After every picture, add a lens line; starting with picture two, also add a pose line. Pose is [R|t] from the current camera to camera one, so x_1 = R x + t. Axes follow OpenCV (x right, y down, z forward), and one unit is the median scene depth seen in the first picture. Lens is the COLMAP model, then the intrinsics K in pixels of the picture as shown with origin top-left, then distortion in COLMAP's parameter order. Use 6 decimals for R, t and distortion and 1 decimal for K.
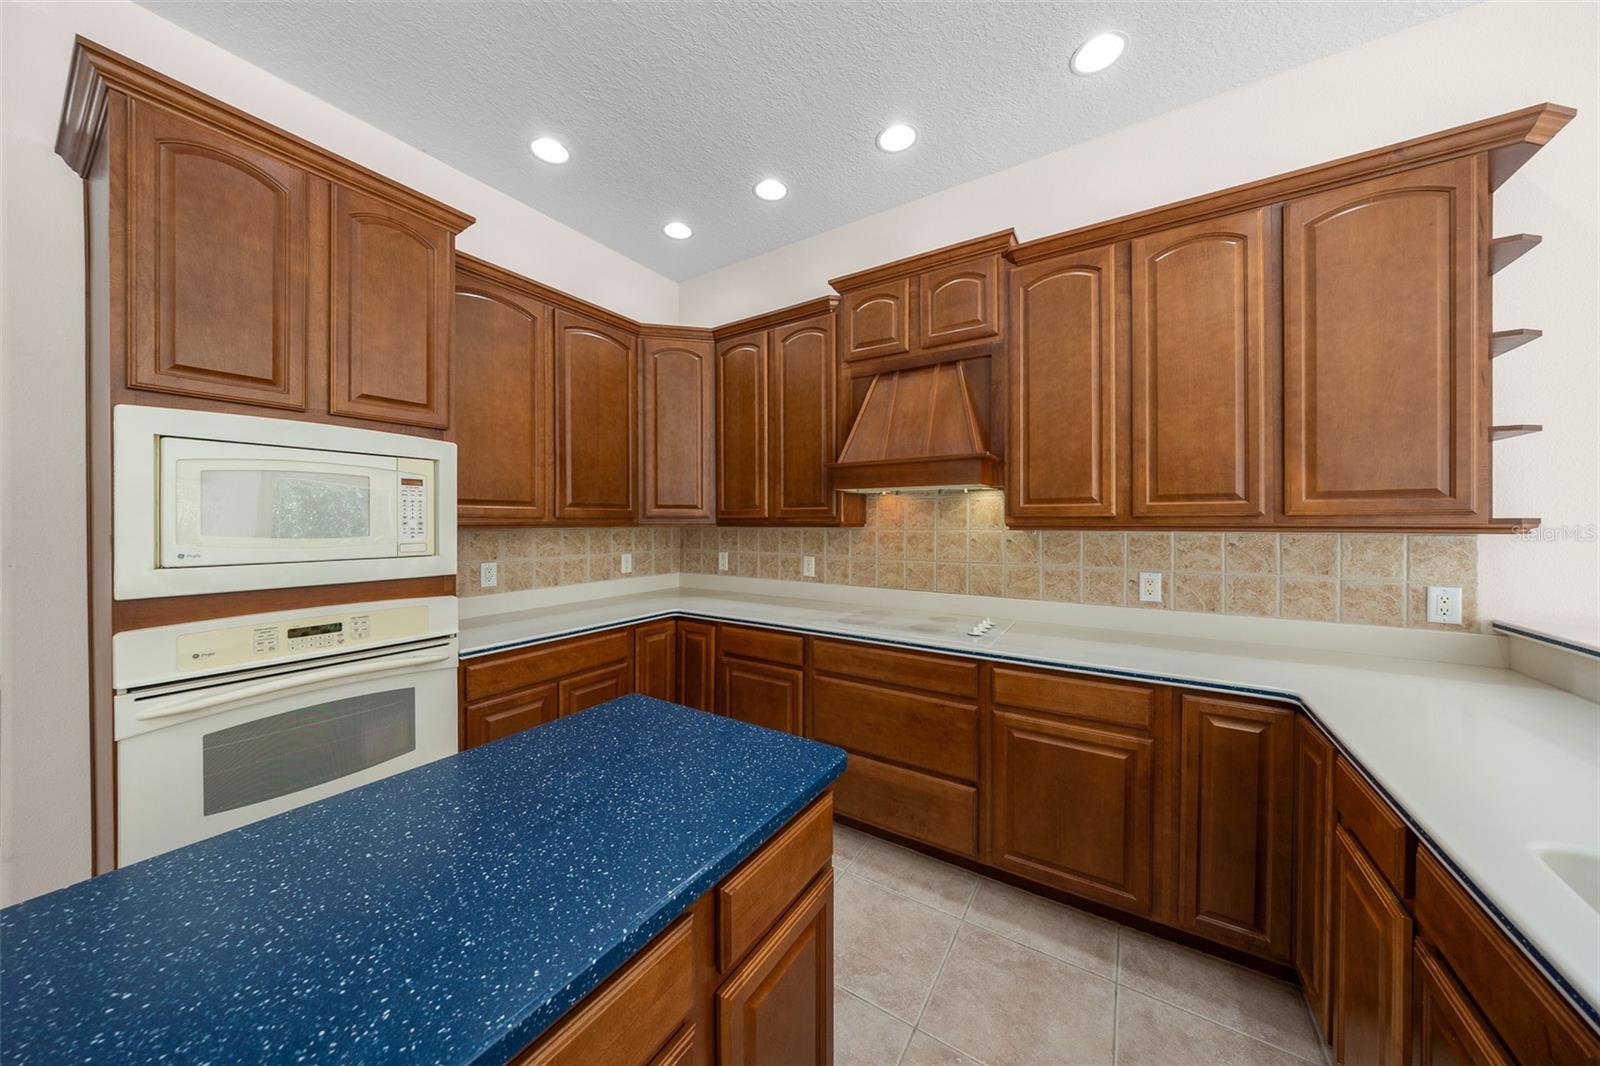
lens RADIAL K [[515.4, 0, 785.8], [0, 515.4, 521.6], [0, 0, 1]] dist [-0.000546, -0.000066]
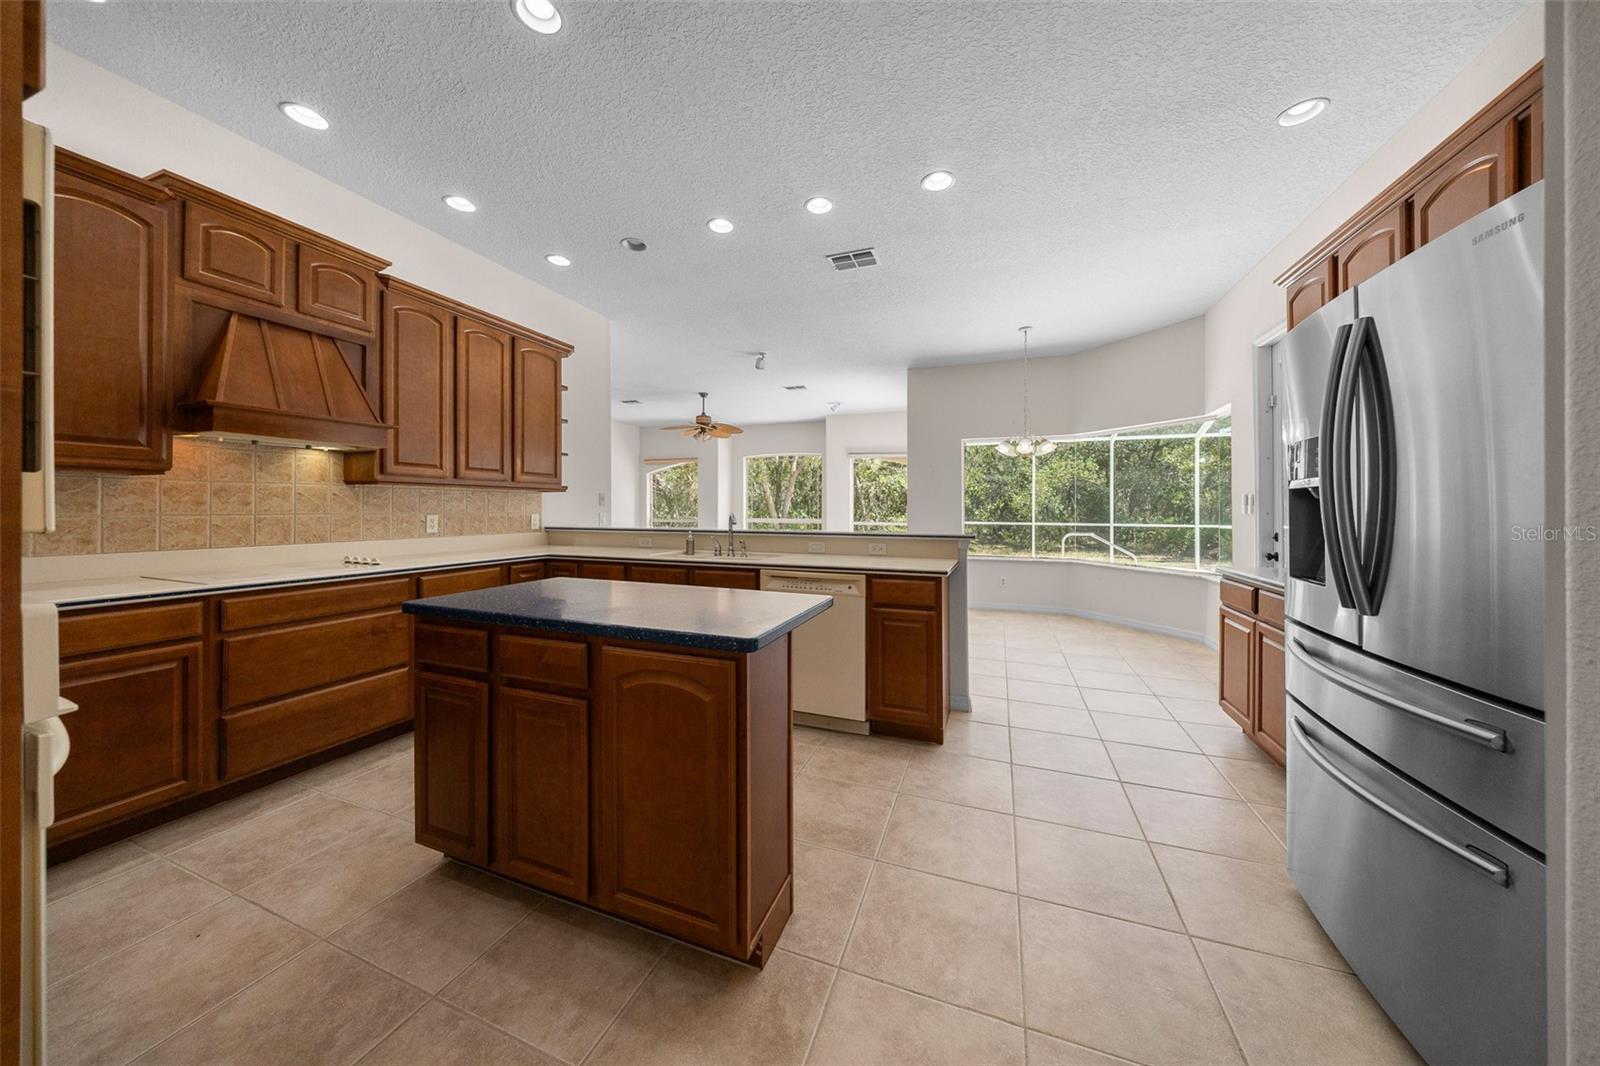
lens RADIAL K [[515.4, 0, 785.8], [0, 515.4, 521.6], [0, 0, 1]] dist [-0.000546, -0.000066]
pose [[-0.200964, -0.025681, 0.979262, -1.043854], [-0.005787, 0.999670, 0.025028, 0.070302], [-0.979582, -0.000638, -0.201046, 0.238348]]
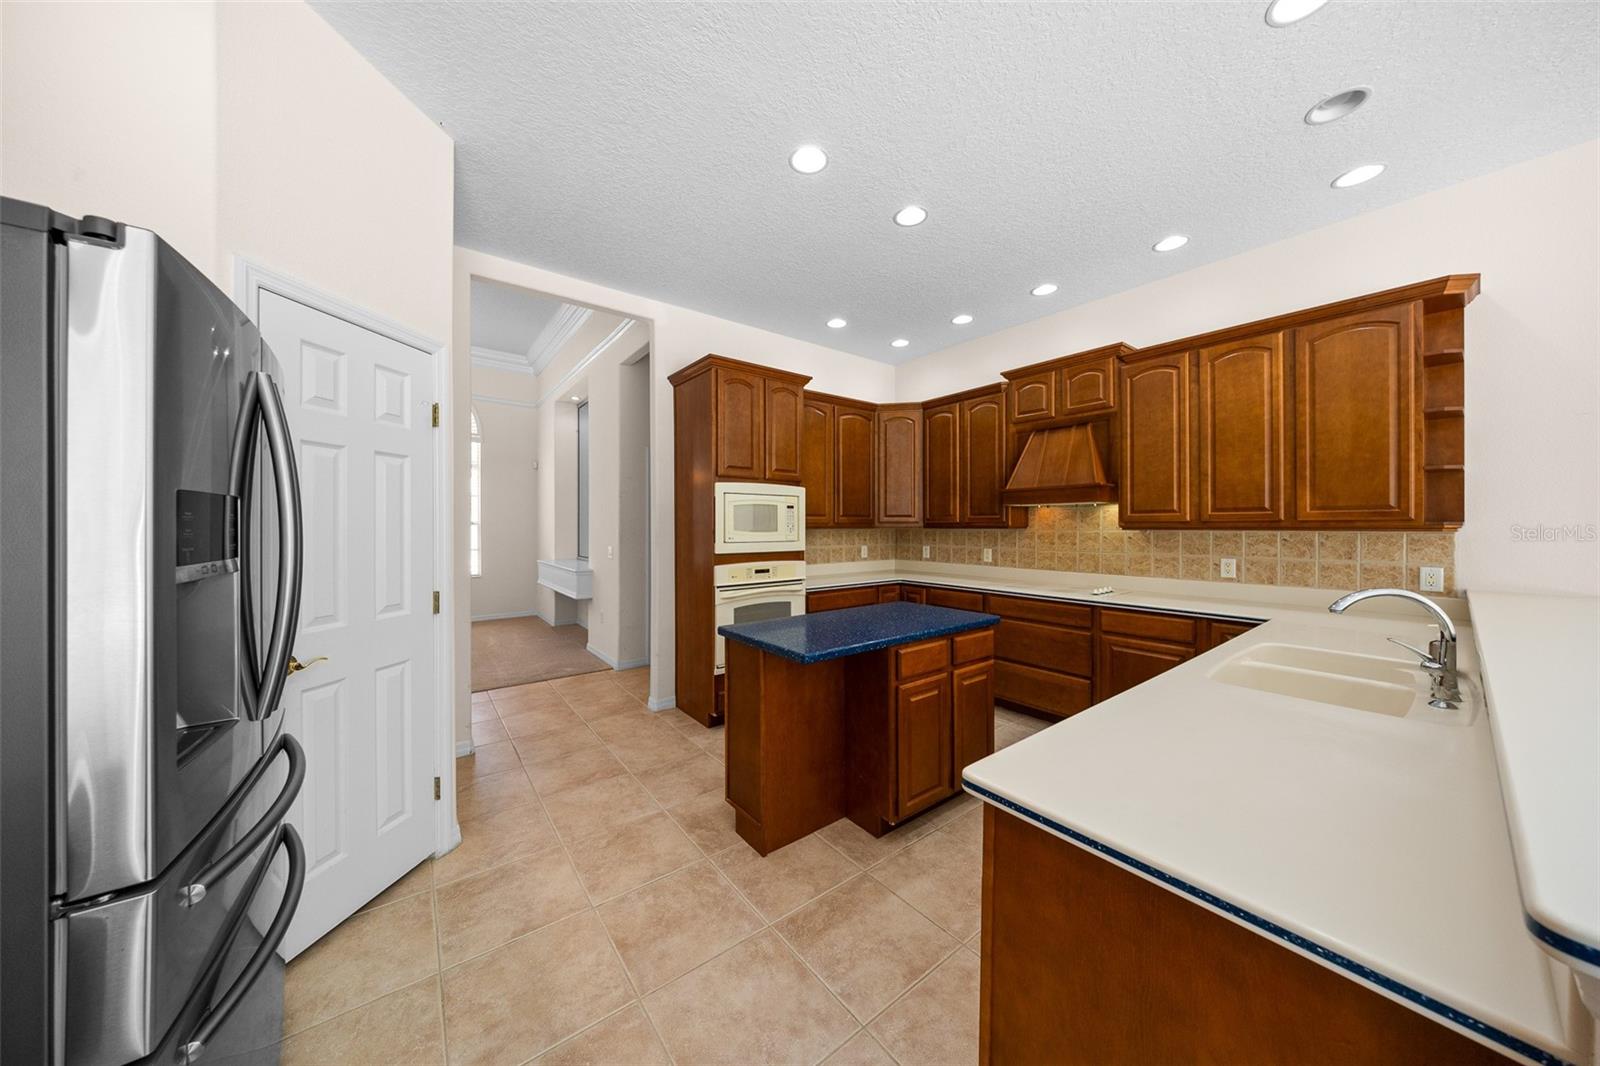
lens RADIAL K [[506.0, 0, 788.9], [0, 506.0, 530.6], [0, 0, 1]] dist [-0.019834, -0.000043]
pose [[0.944080, 0.001596, -0.329712, -0.022490], [0.001291, 0.999963, 0.008536, 0.003457], [0.329713, -0.008485, 0.944043, -0.766874]]
